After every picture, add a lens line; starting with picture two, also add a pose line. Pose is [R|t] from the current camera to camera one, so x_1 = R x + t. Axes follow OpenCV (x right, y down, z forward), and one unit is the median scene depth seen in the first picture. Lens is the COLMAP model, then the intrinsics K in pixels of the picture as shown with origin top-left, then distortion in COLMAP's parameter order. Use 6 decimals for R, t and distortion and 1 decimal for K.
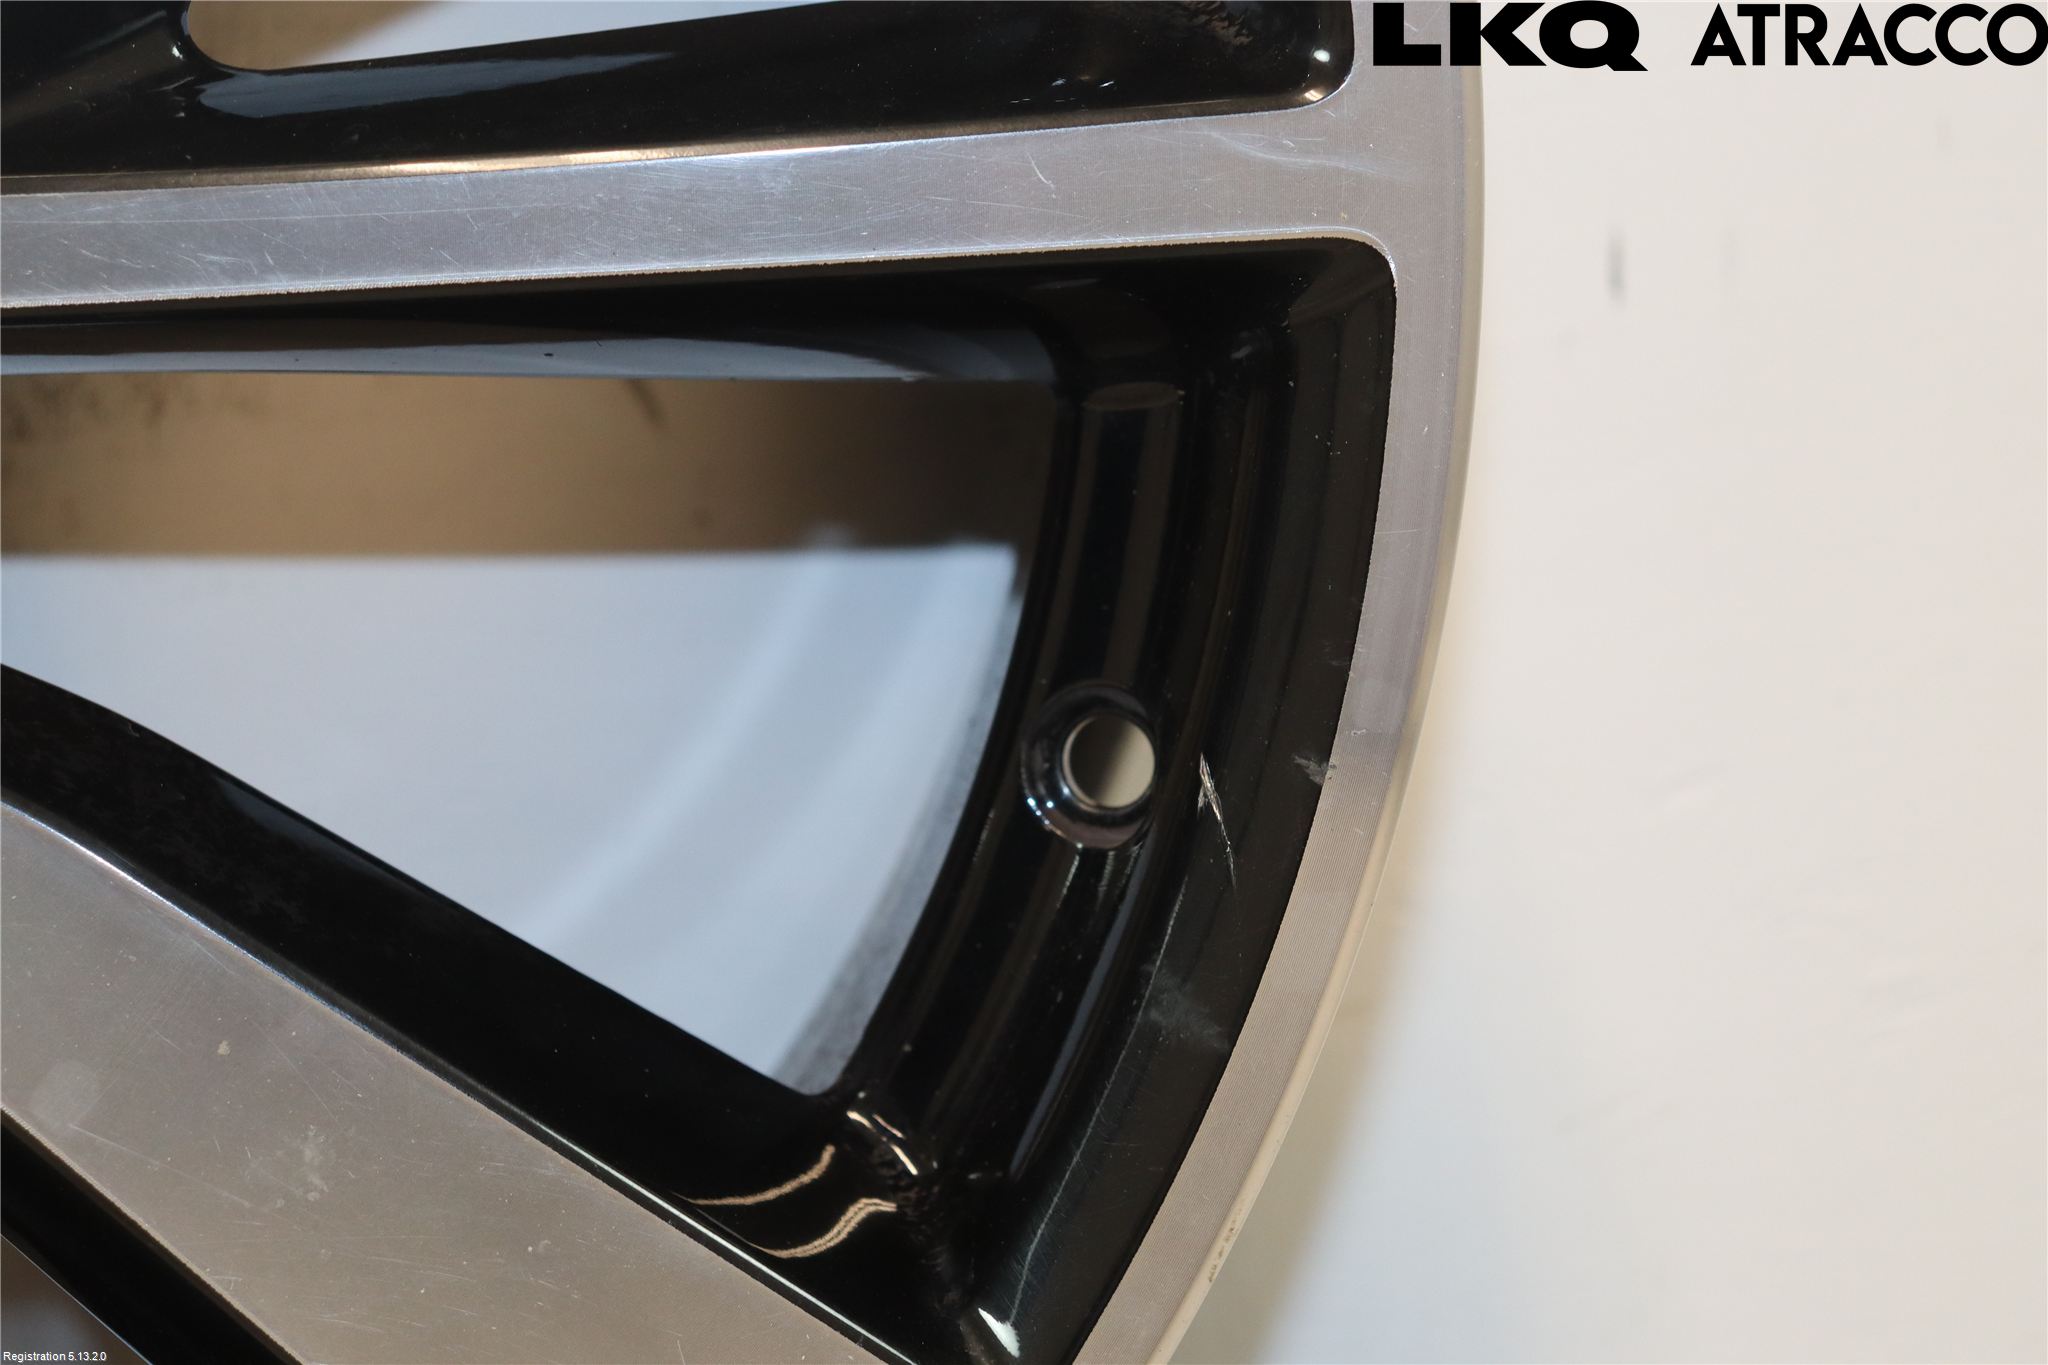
lens RADIAL K [[5353.7, 0, 1024.0], [0, 5353.7, 682.5], [0, 0, 1]] dist [0.081601, 0.374081]
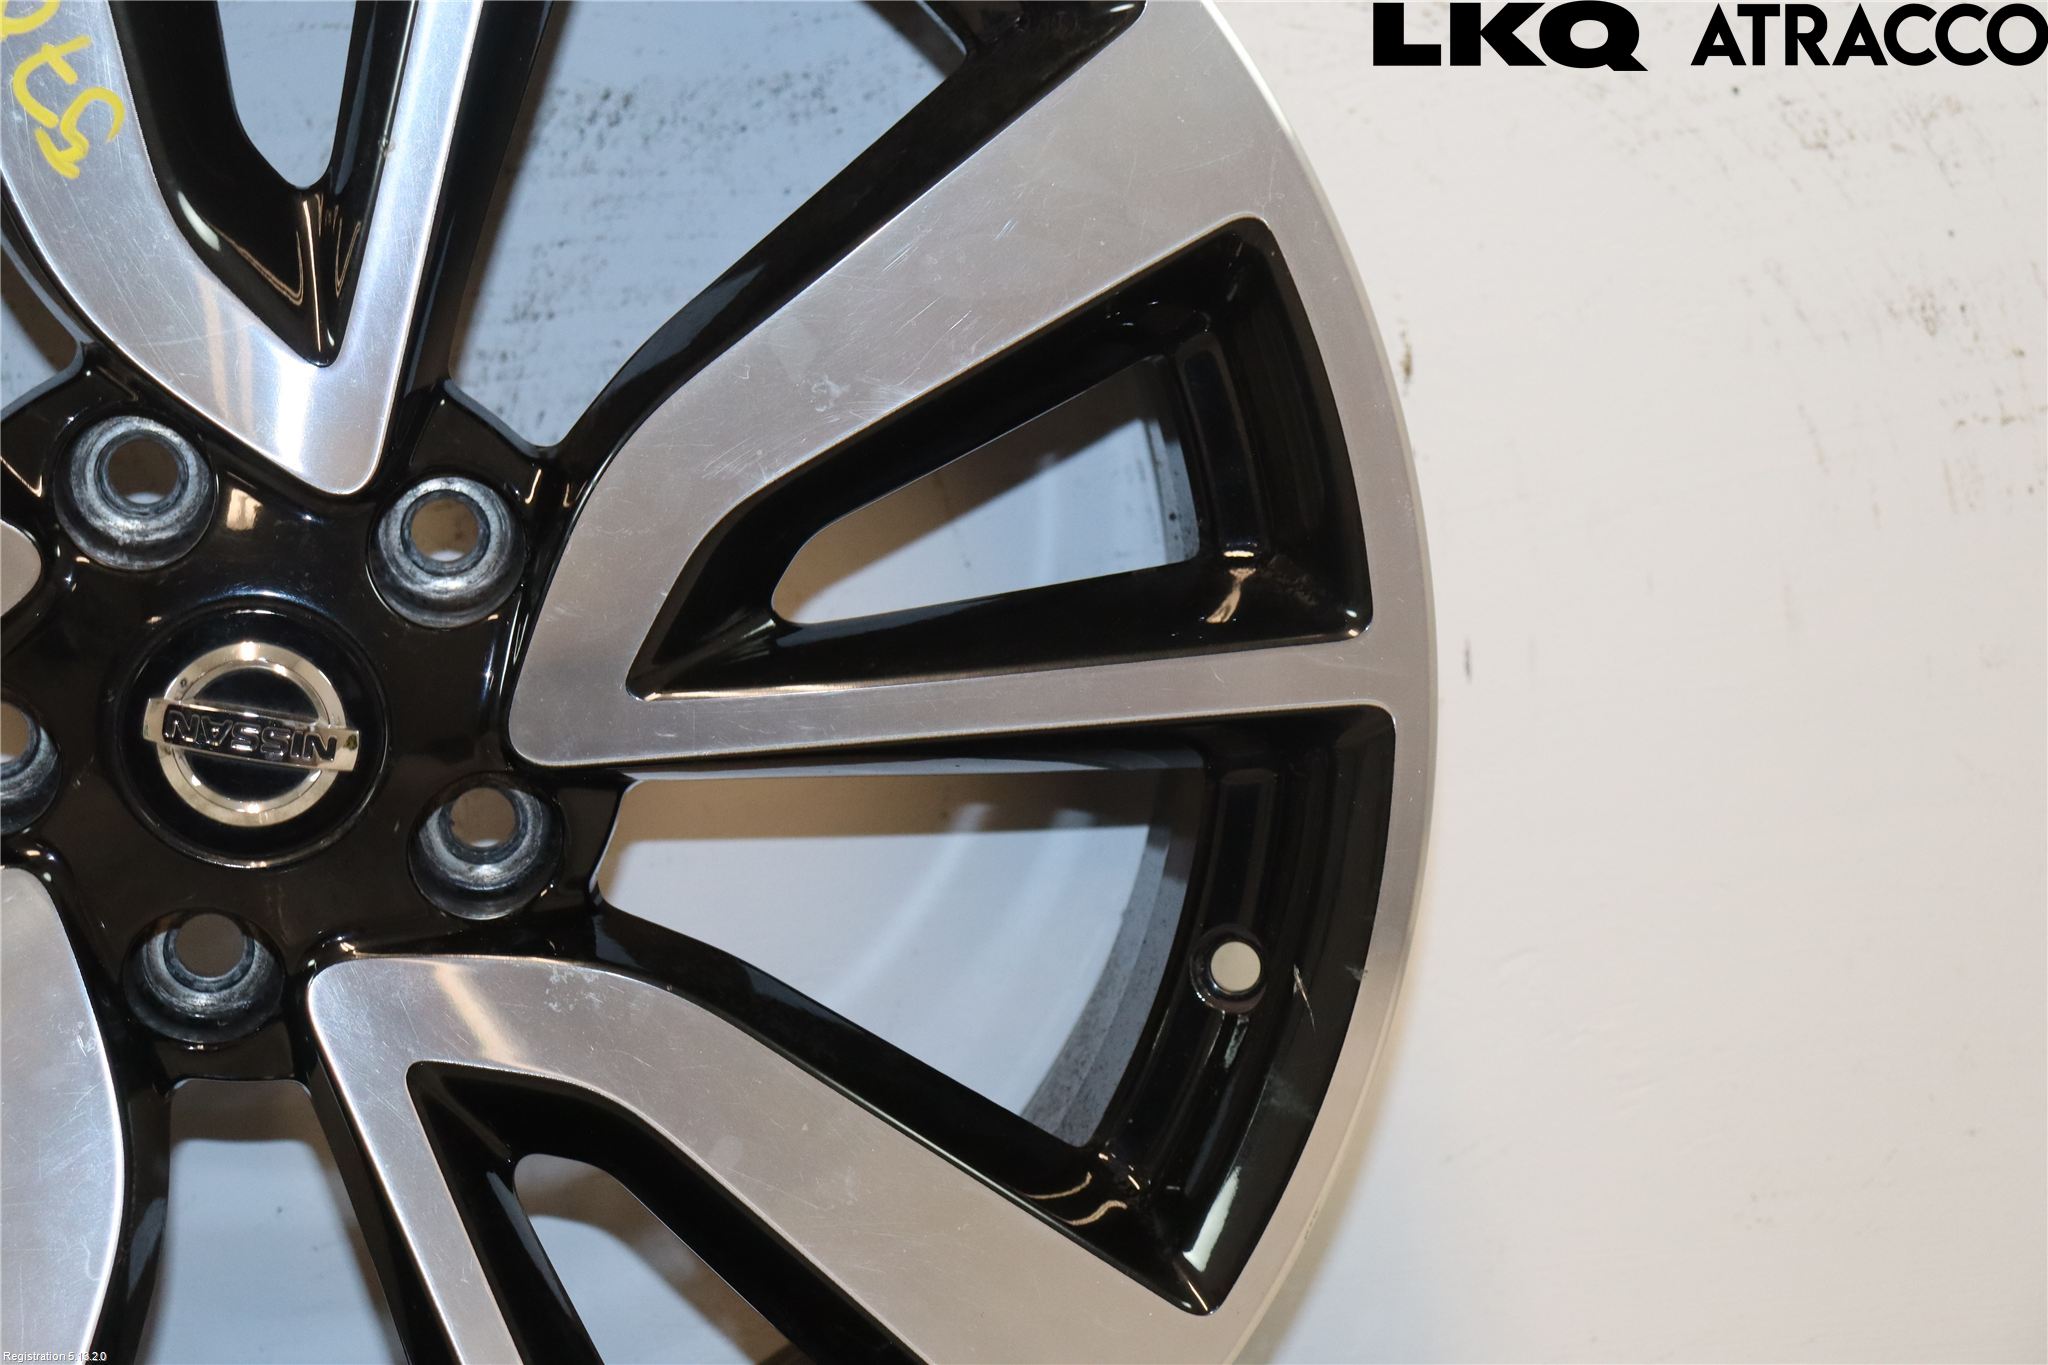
lens RADIAL K [[4335.8, 0, 1024.0], [0, 4335.8, 682.5], [0, 0, 1]] dist [0.285122, 0.500687]
pose [[0.999160, -0.016546, 0.037497, -0.124178], [0.017625, 0.999435, -0.028629, -0.046285], [-0.037002, 0.029266, 0.998887, -0.582316]]
